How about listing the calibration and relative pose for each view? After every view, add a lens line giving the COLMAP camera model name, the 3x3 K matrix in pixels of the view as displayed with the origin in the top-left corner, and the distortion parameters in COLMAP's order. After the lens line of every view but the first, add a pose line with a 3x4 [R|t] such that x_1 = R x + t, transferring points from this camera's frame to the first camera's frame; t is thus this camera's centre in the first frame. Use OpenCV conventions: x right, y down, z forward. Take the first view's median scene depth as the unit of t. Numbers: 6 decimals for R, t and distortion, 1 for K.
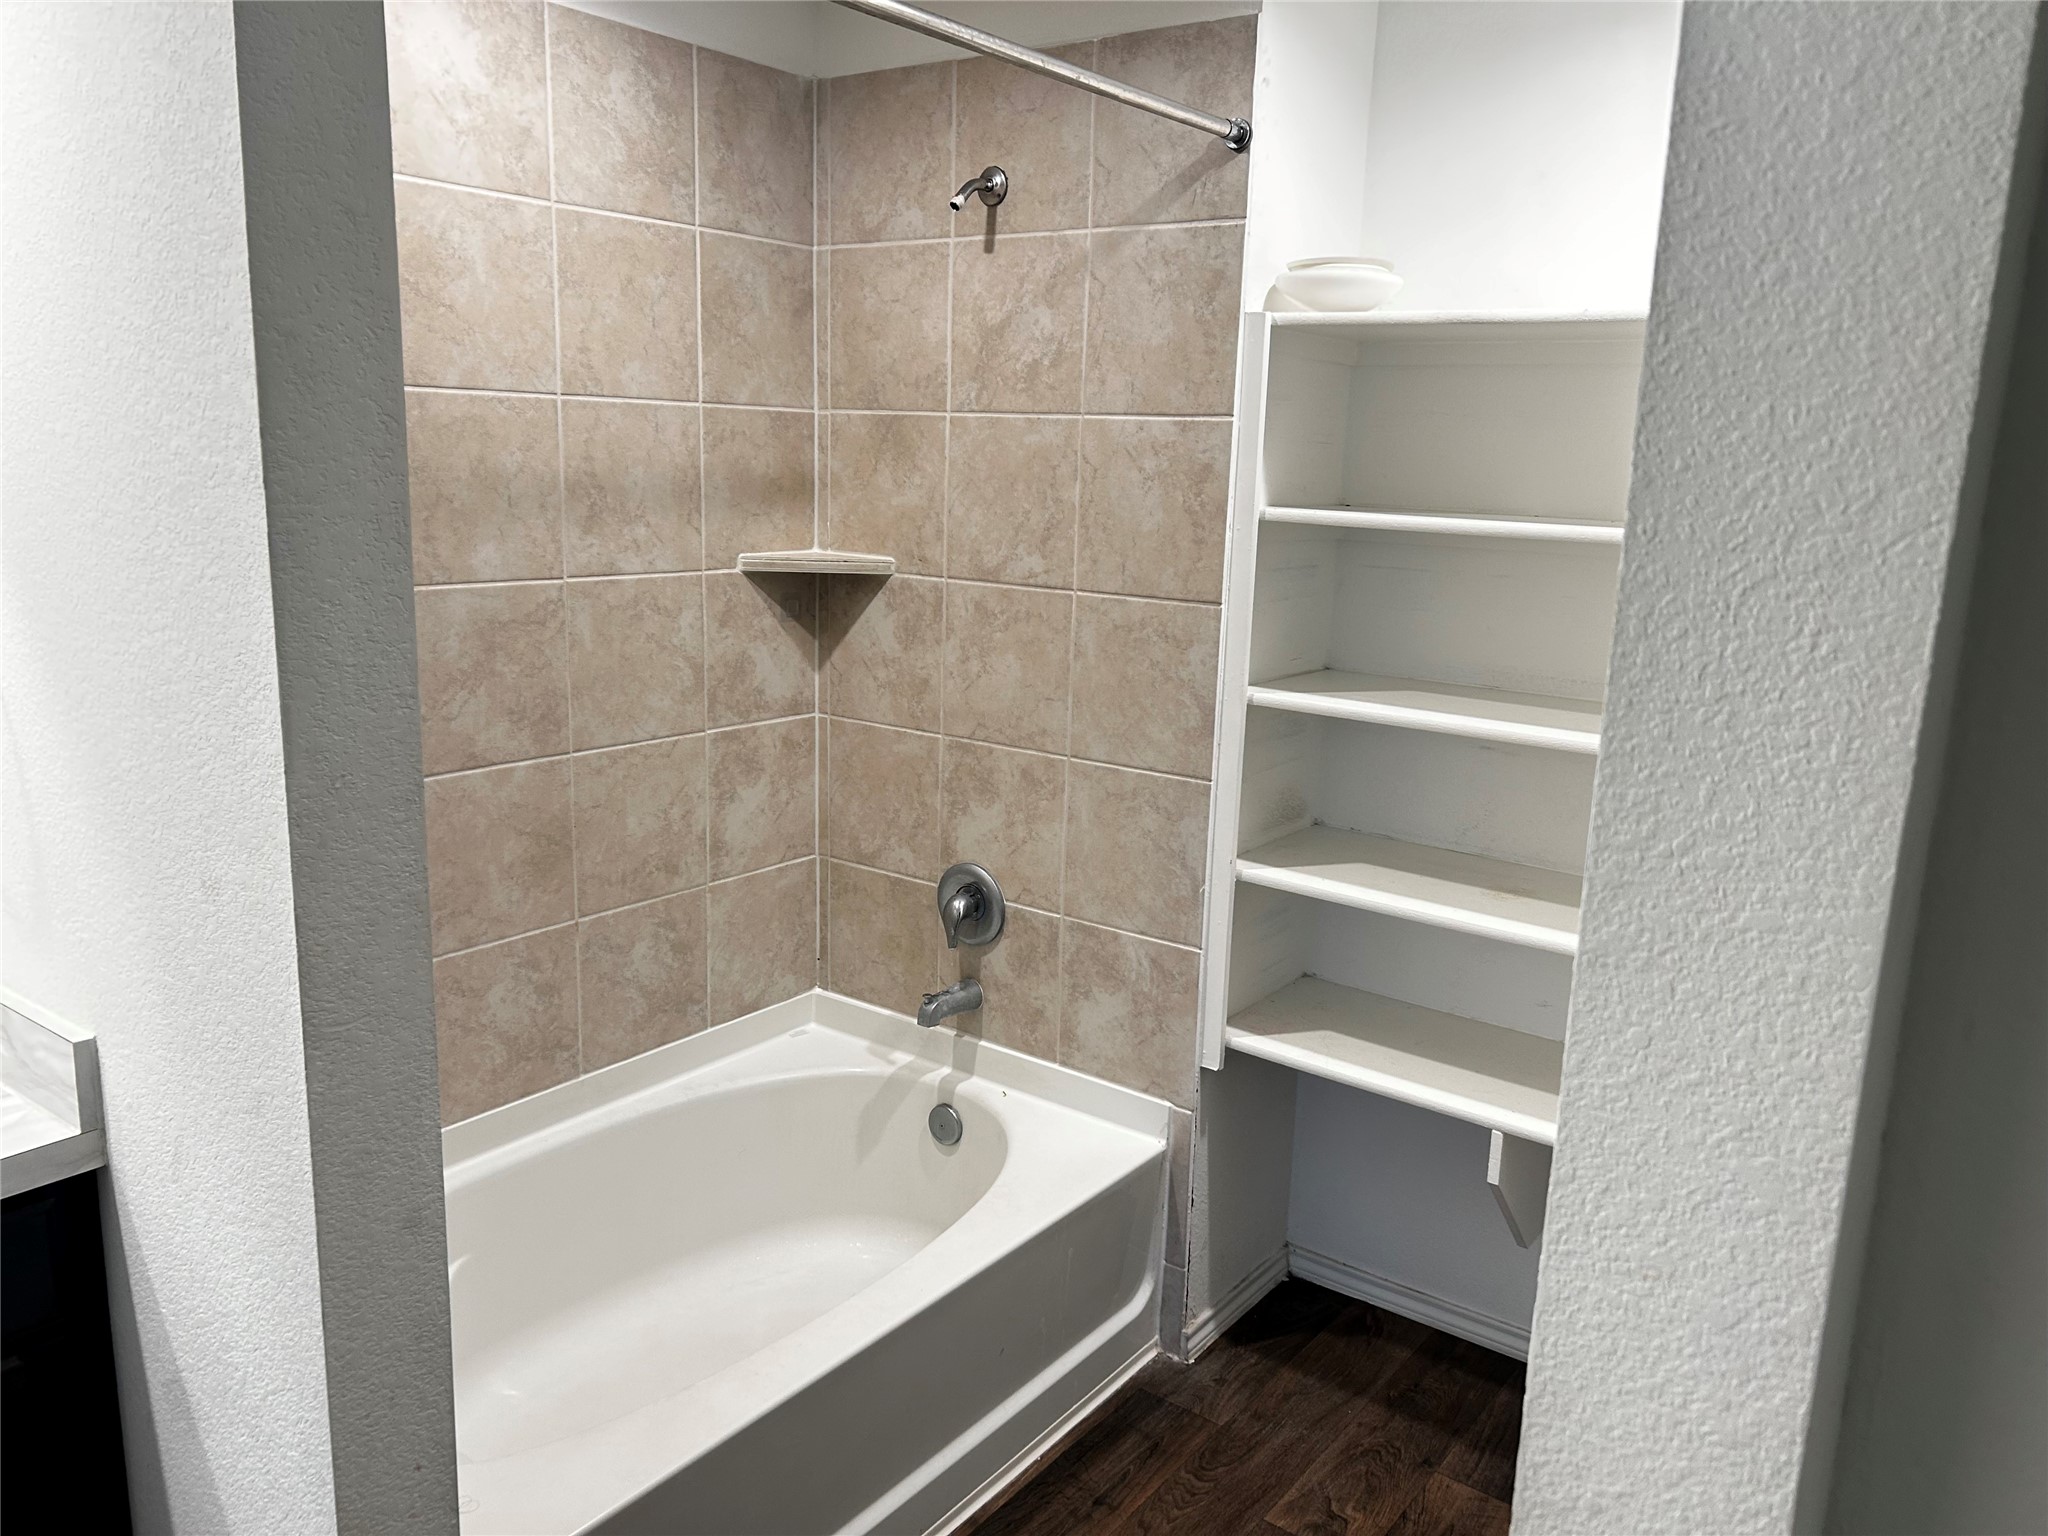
lens RADIAL K [[1539.0, 0, 1023.0], [0, 1539.0, 764.8], [0, 0, 1]] dist [0.038791, -0.002513]
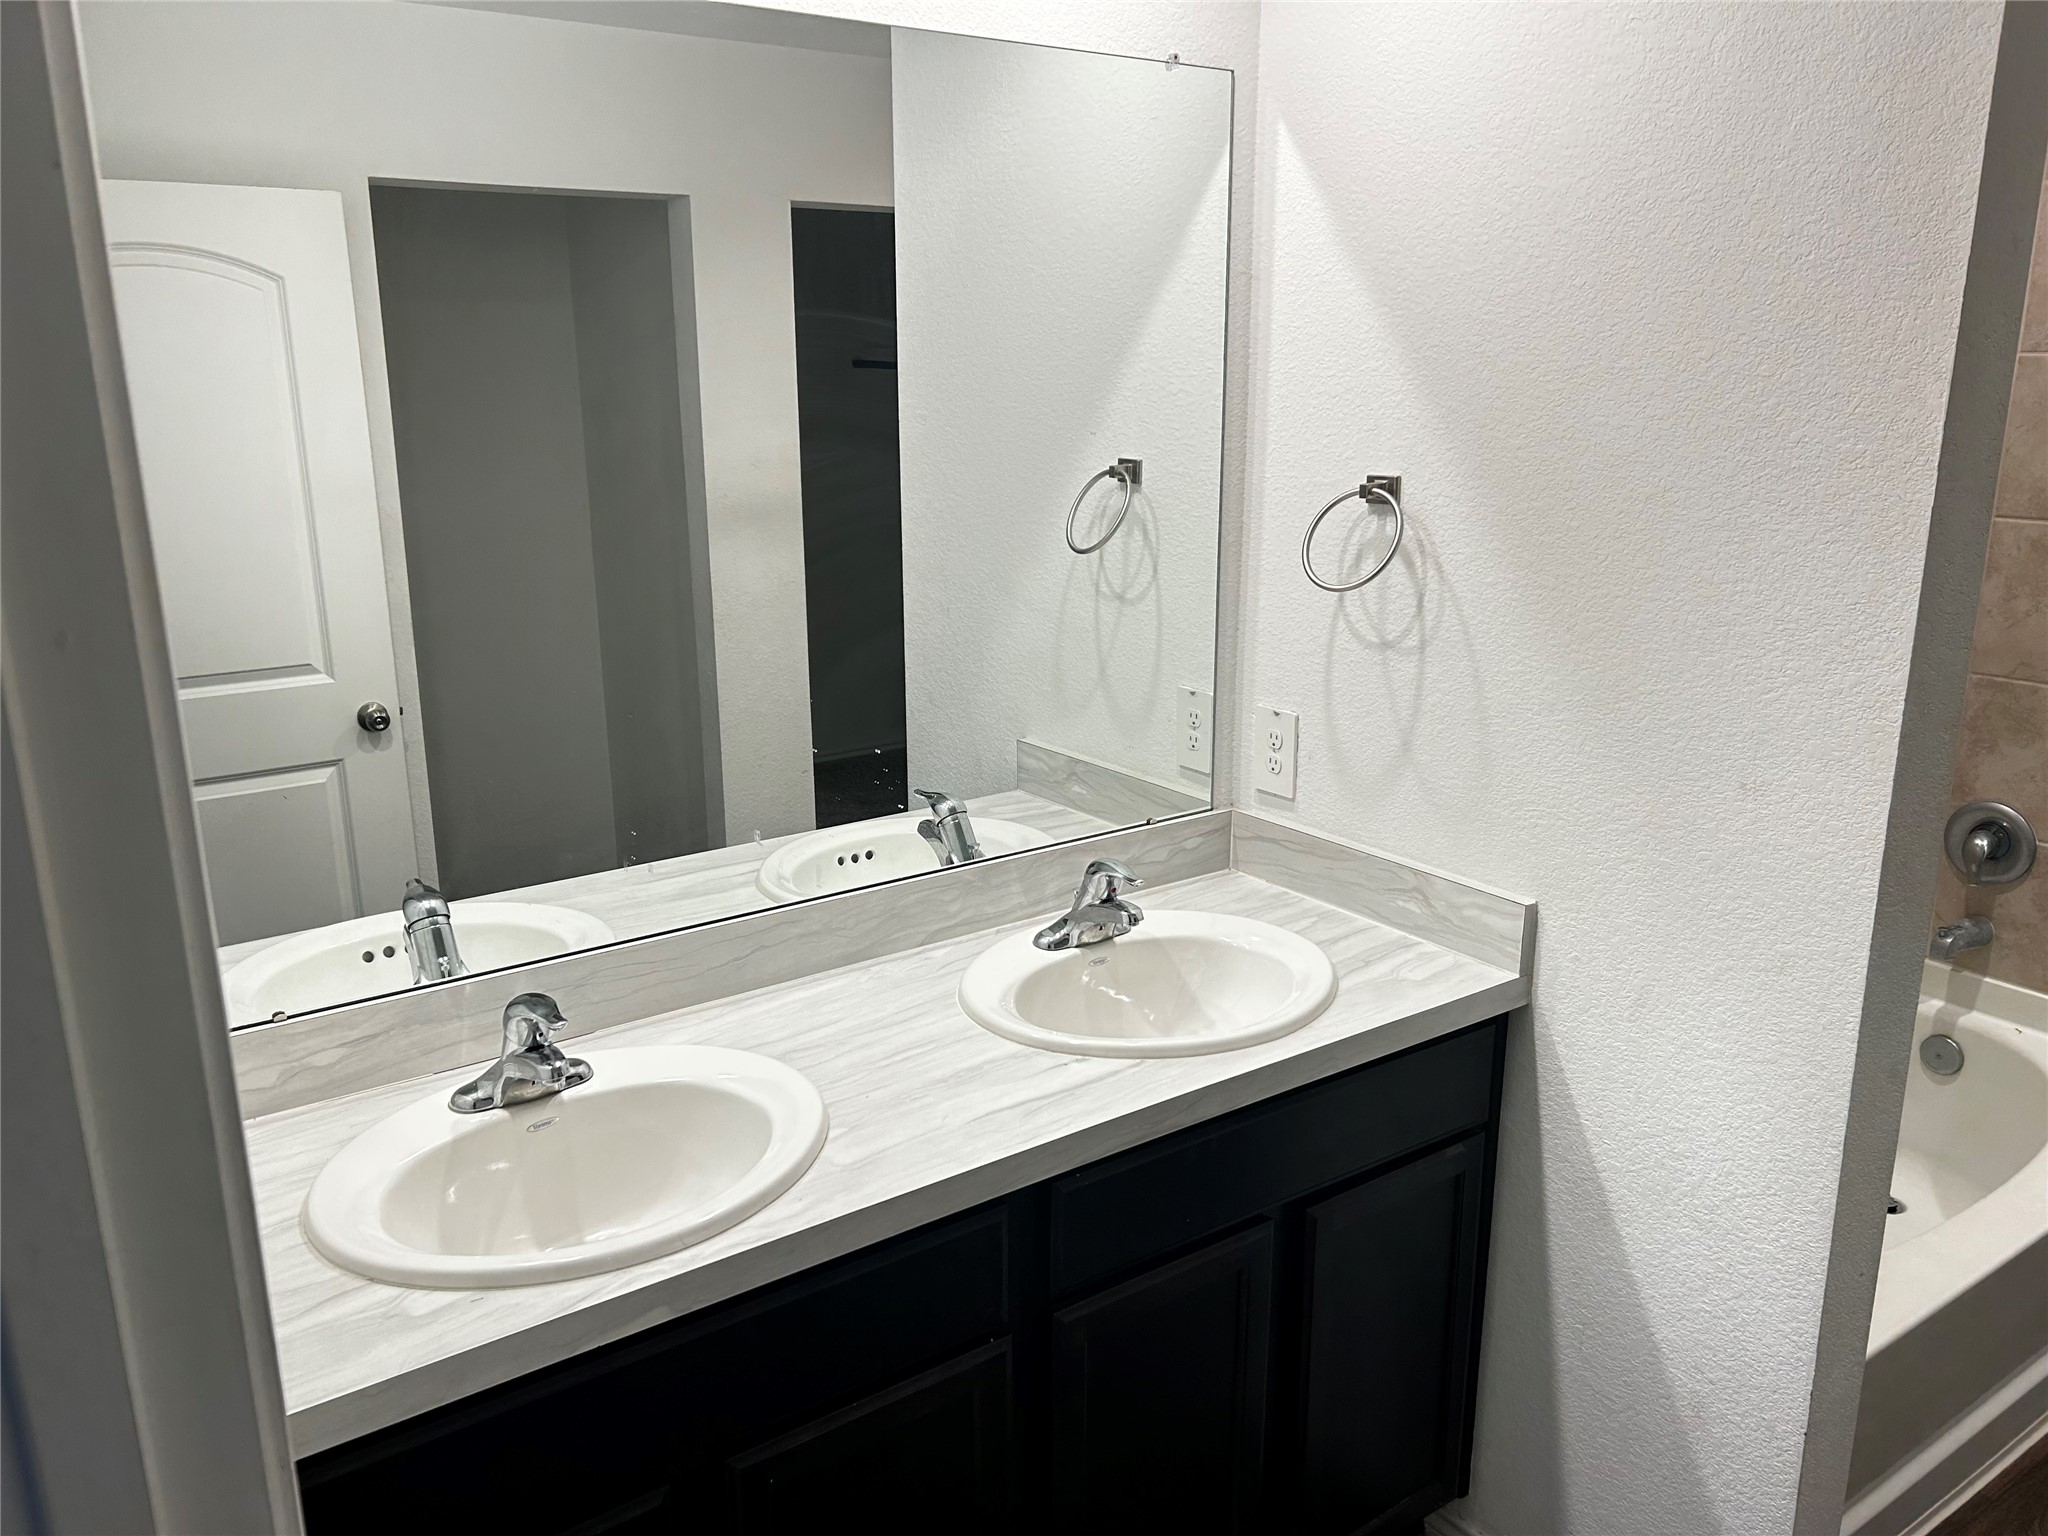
lens RADIAL K [[1539.0, 0, 1023.9], [0, 1539.0, 771.3], [0, 0, 1]] dist [0.038791, -0.002513]
pose [[0.948038, 0.047367, -0.314610, -0.313428], [-0.030460, 0.997826, 0.058443, 0.003647], [0.316694, -0.045824, 0.947420, -0.165420]]
